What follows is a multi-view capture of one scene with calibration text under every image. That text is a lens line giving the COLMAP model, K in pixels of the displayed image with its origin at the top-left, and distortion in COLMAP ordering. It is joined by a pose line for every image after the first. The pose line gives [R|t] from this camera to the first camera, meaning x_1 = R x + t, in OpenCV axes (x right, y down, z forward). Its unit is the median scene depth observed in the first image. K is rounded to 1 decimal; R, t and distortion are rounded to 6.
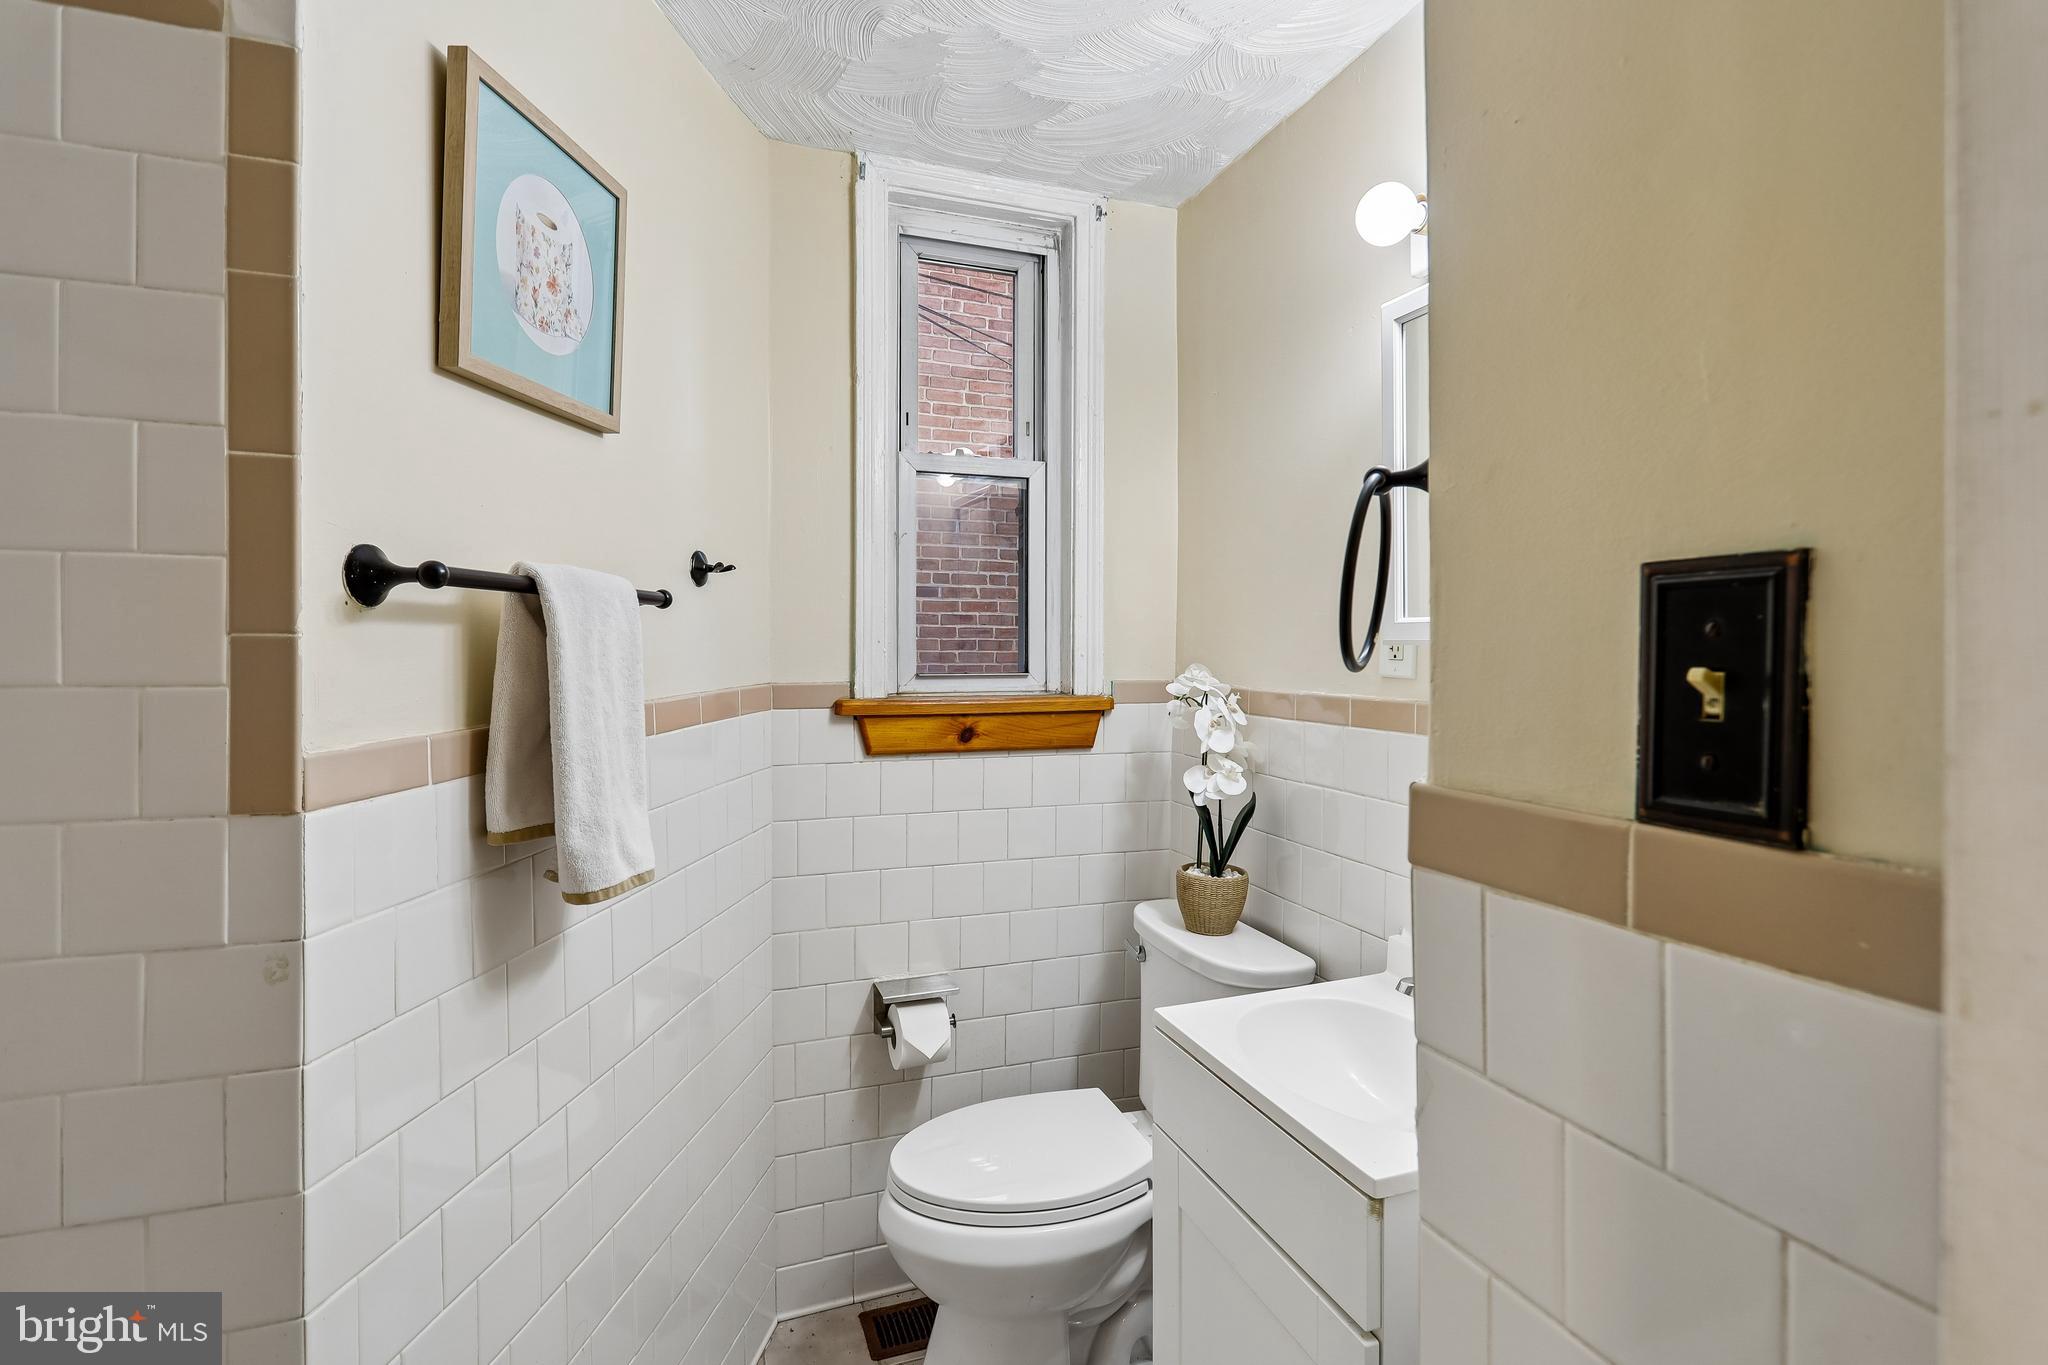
lens RADIAL K [[1005.6, 0, 1025.2], [0, 1005.6, 659.8], [0, 0, 1]] dist [0.001086, 0.002137]
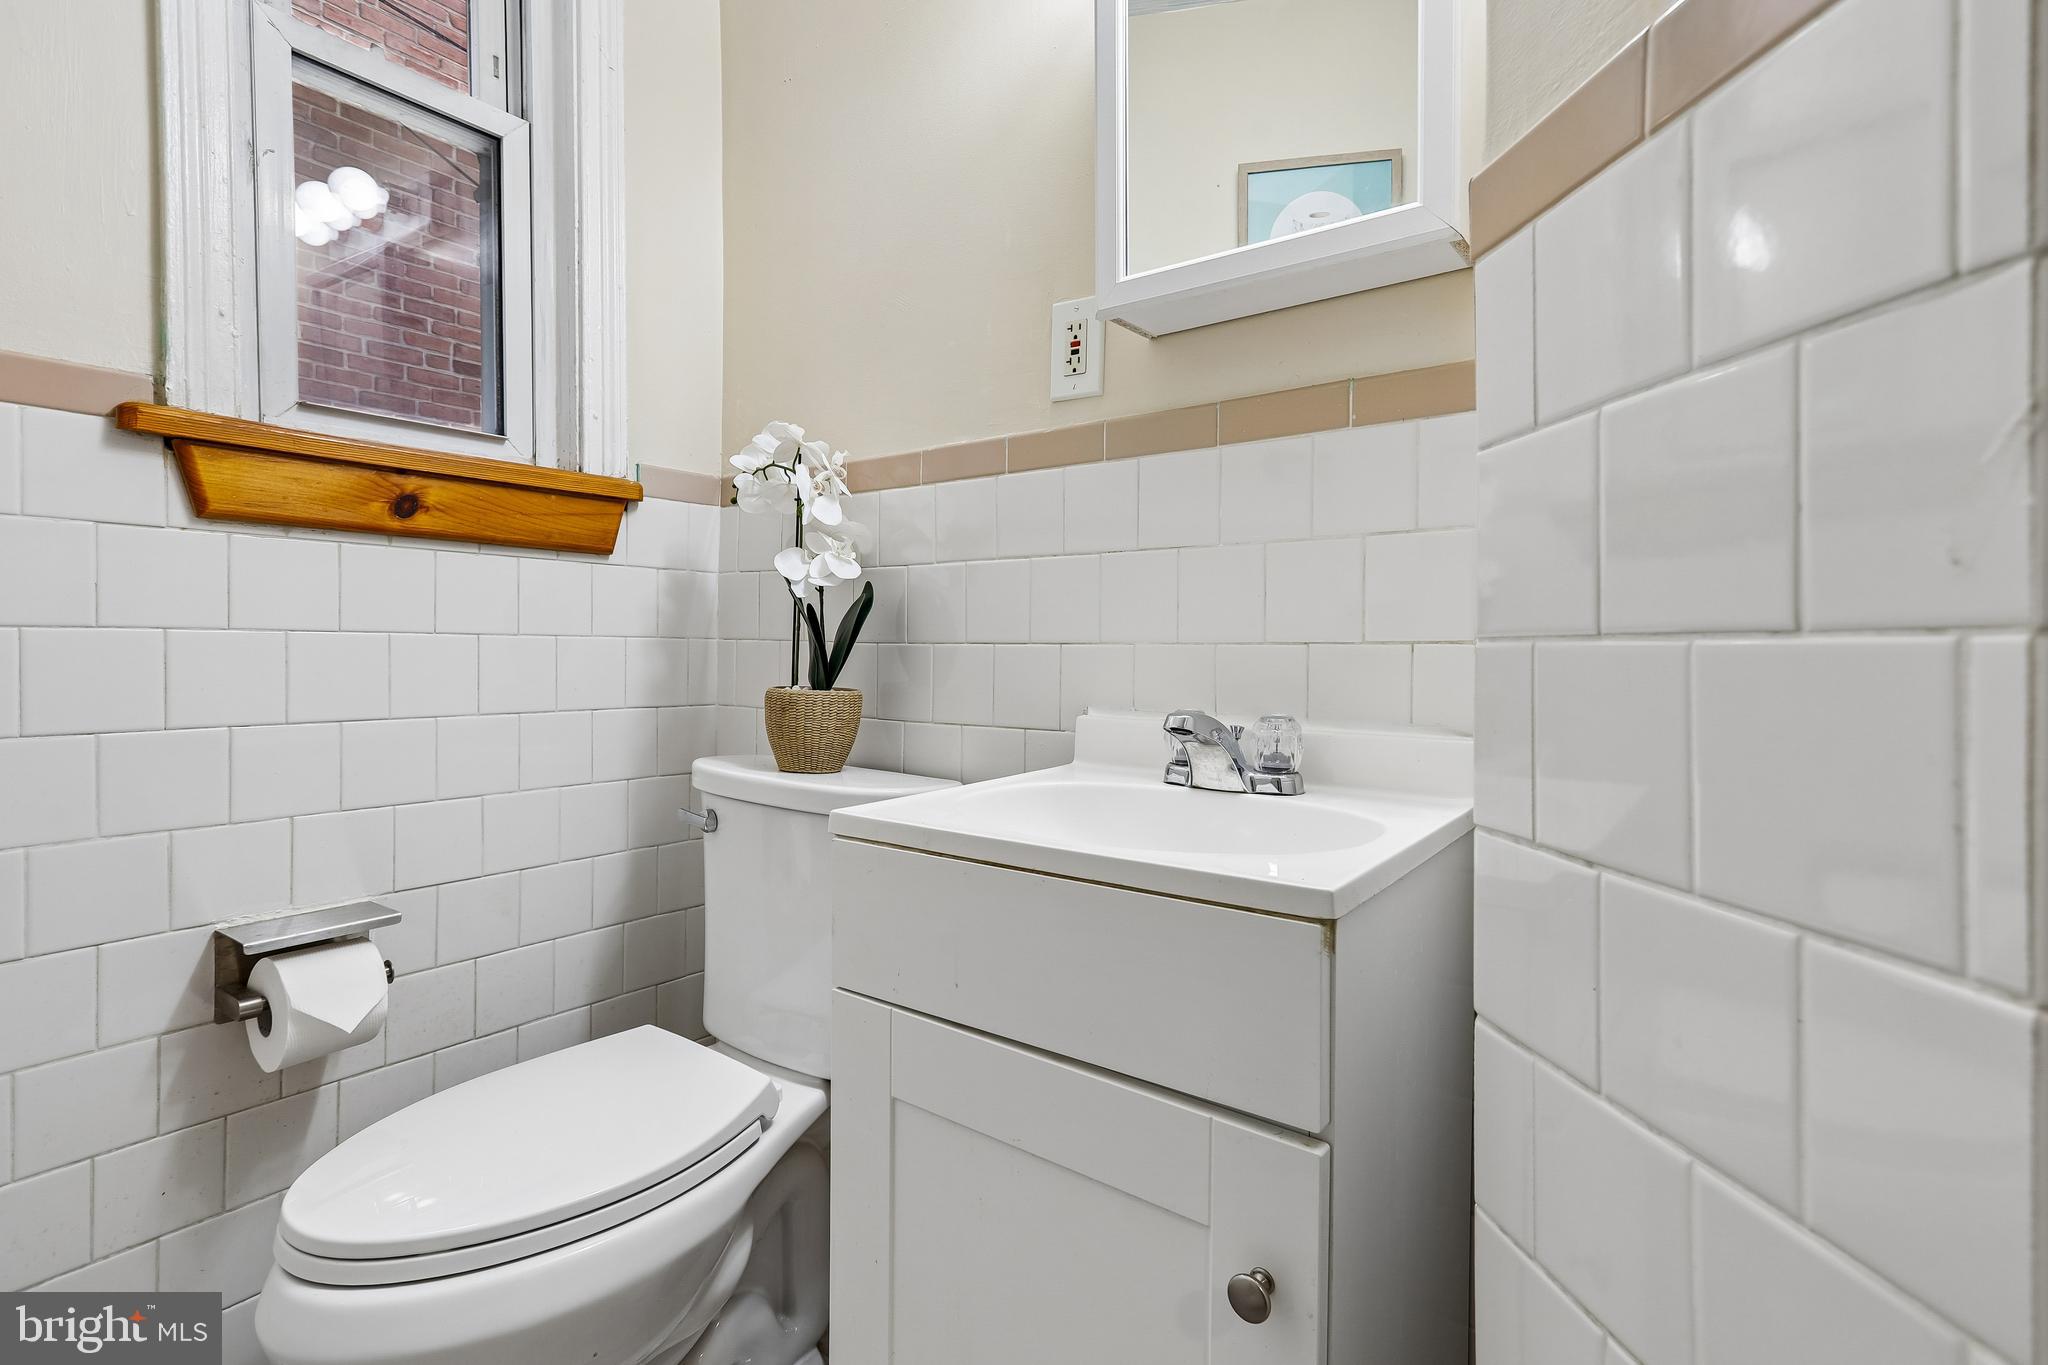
lens RADIAL K [[1001.6, 0, 1022.7], [0, 1001.6, 665.2], [0, 0, 1]] dist [0.003033, 0.014332]
pose [[0.832623, -0.011294, 0.553725, -0.087499], [0.015664, 0.999872, -0.003160, 0.184571], [-0.553619, 0.011305, 0.832693, 0.285098]]
